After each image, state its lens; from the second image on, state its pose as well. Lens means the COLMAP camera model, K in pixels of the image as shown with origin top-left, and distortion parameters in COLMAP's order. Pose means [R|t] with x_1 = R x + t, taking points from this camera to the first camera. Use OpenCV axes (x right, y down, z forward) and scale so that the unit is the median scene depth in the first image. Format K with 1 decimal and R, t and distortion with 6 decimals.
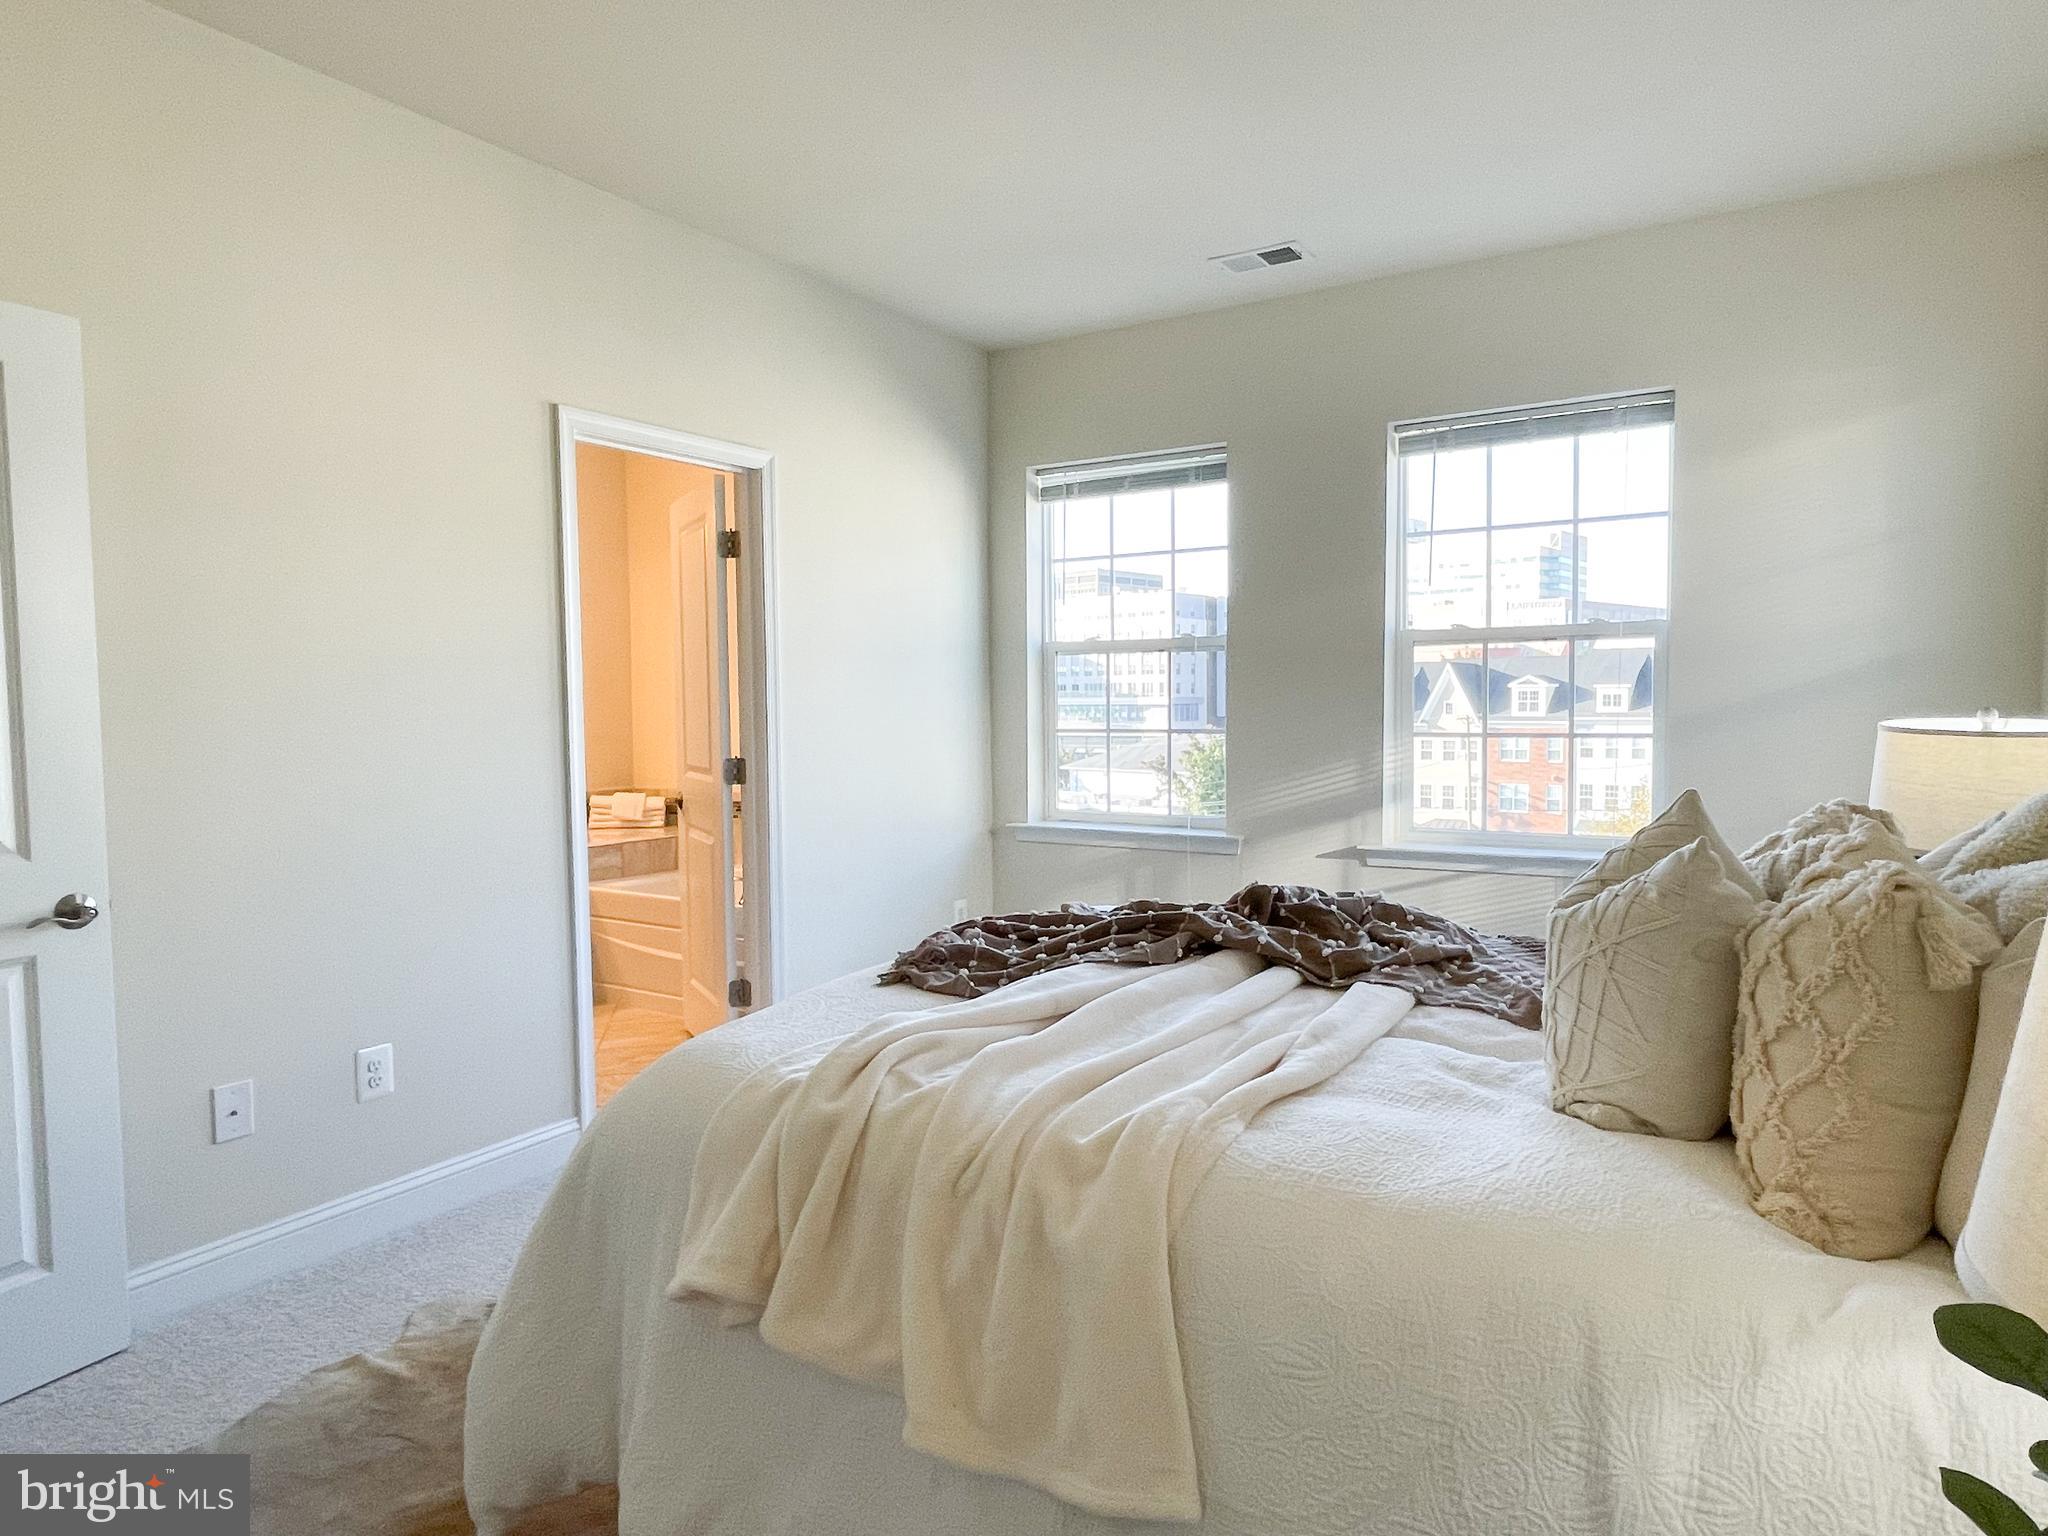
lens RADIAL K [[1186.7, 0, 1024.0], [0, 1186.7, 768.0], [0, 0, 1]] dist [-0.001931, -0.000341]
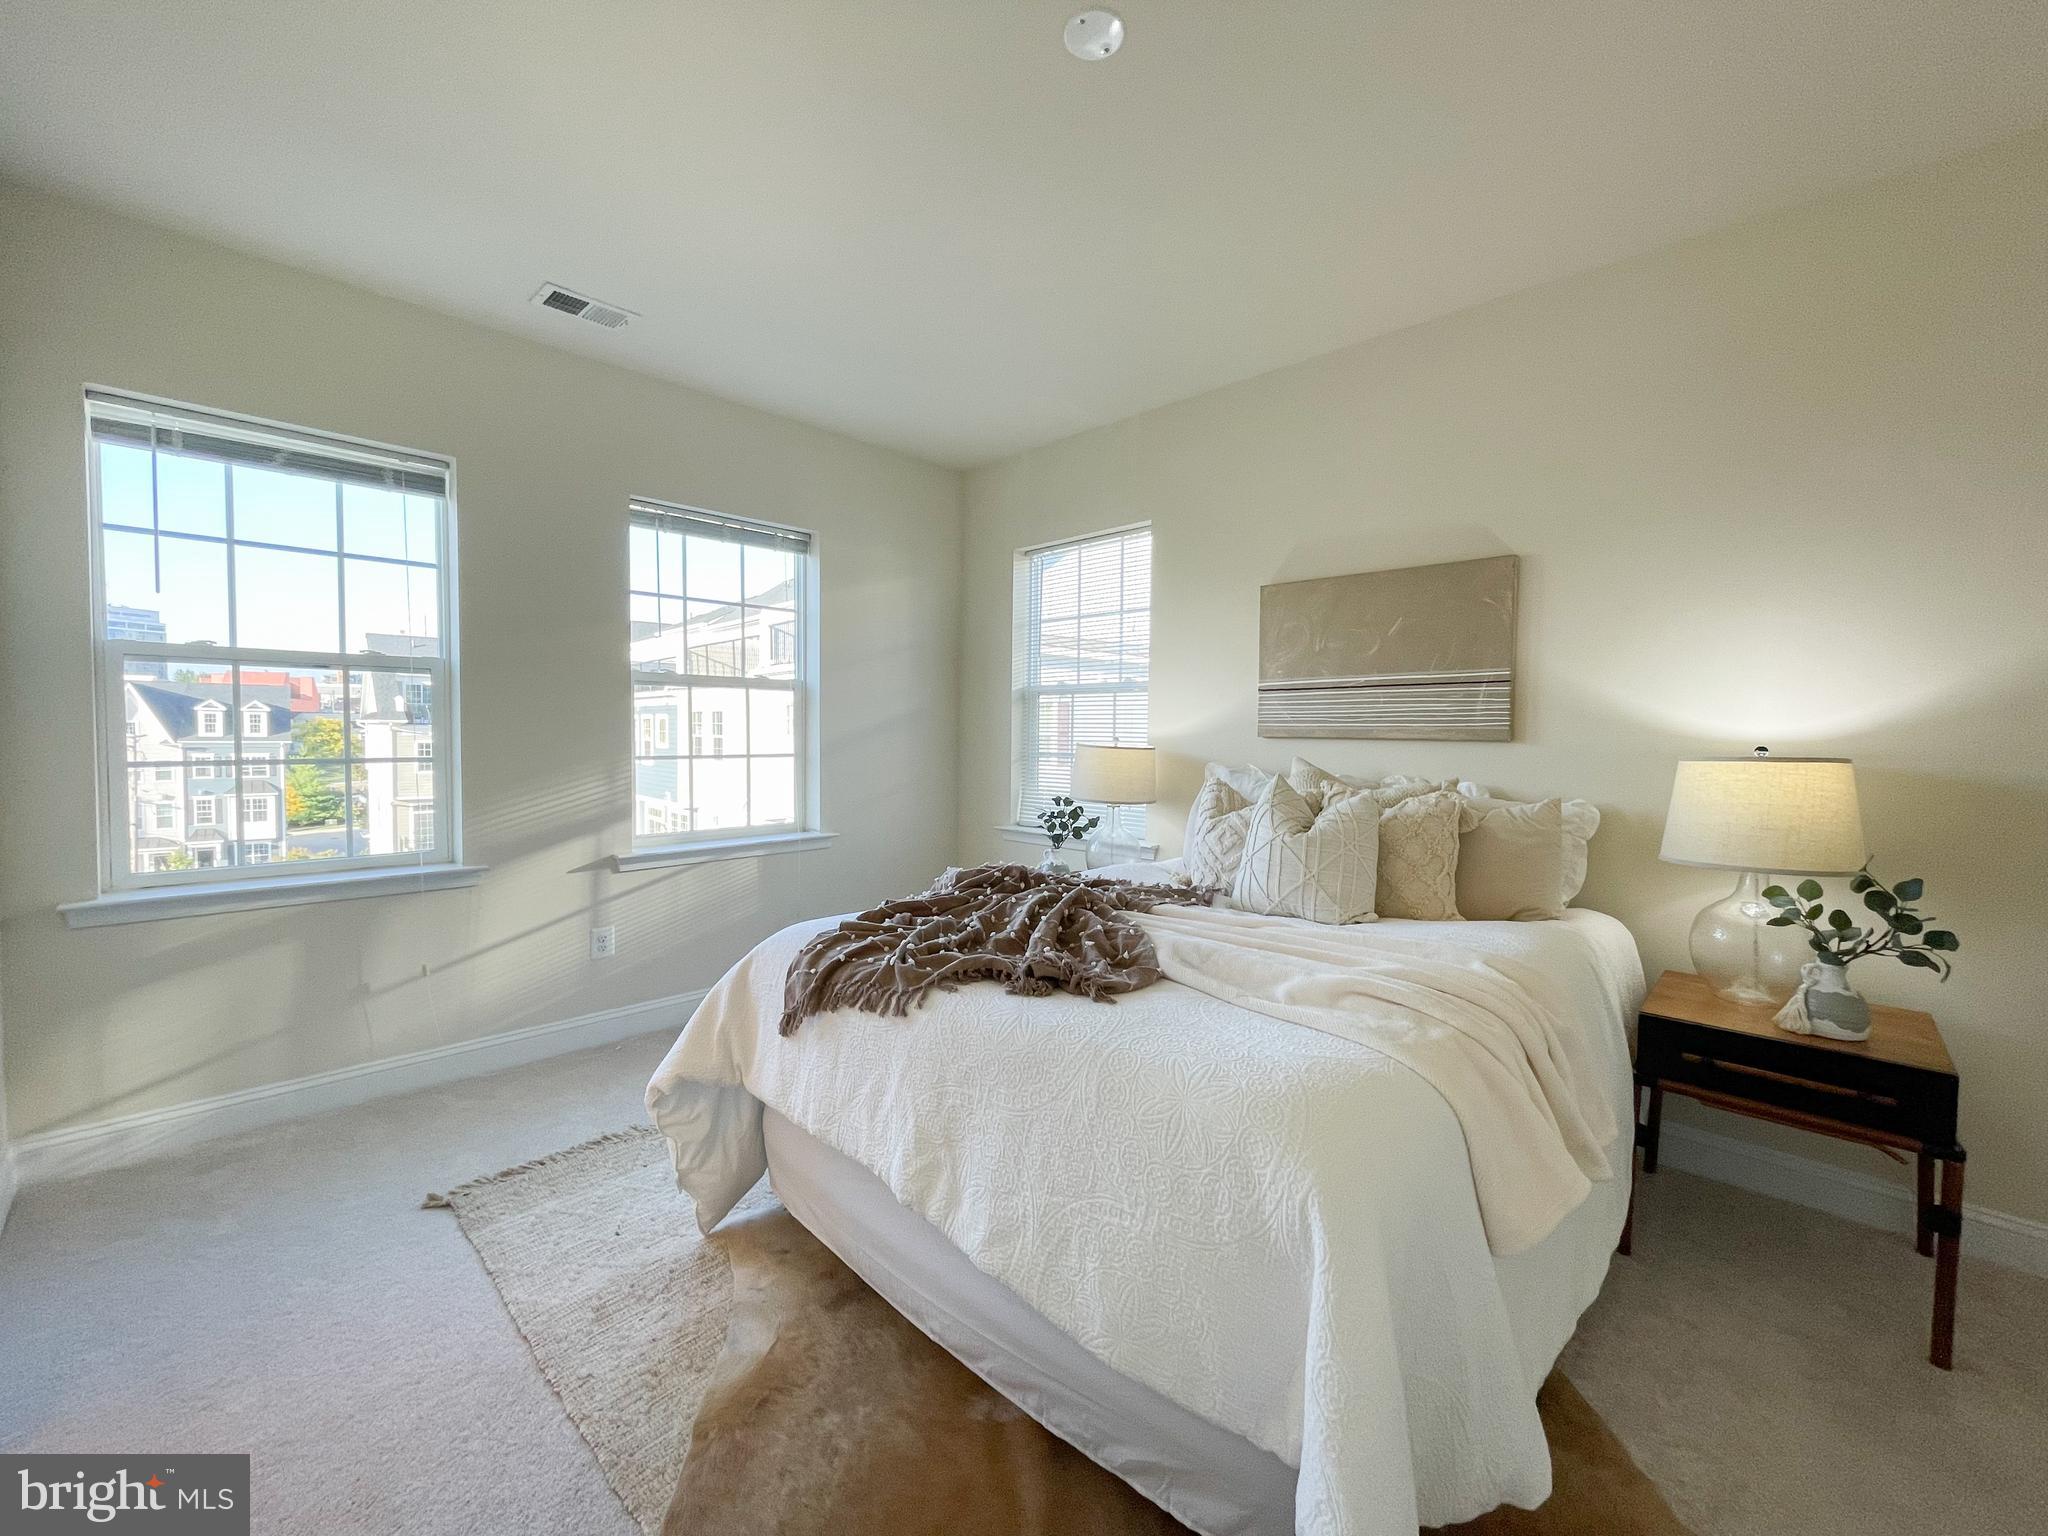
lens RADIAL K [[844.7, 0, 1004.5], [0, 844.7, 765.1], [0, 0, 1]] dist [-0.002030, -0.000306]
pose [[0.206439, -0.035003, 0.977833, -0.405292], [0.042146, 0.998751, 0.026854, -0.025887], [-0.977551, 0.035668, 0.207656, 0.423176]]
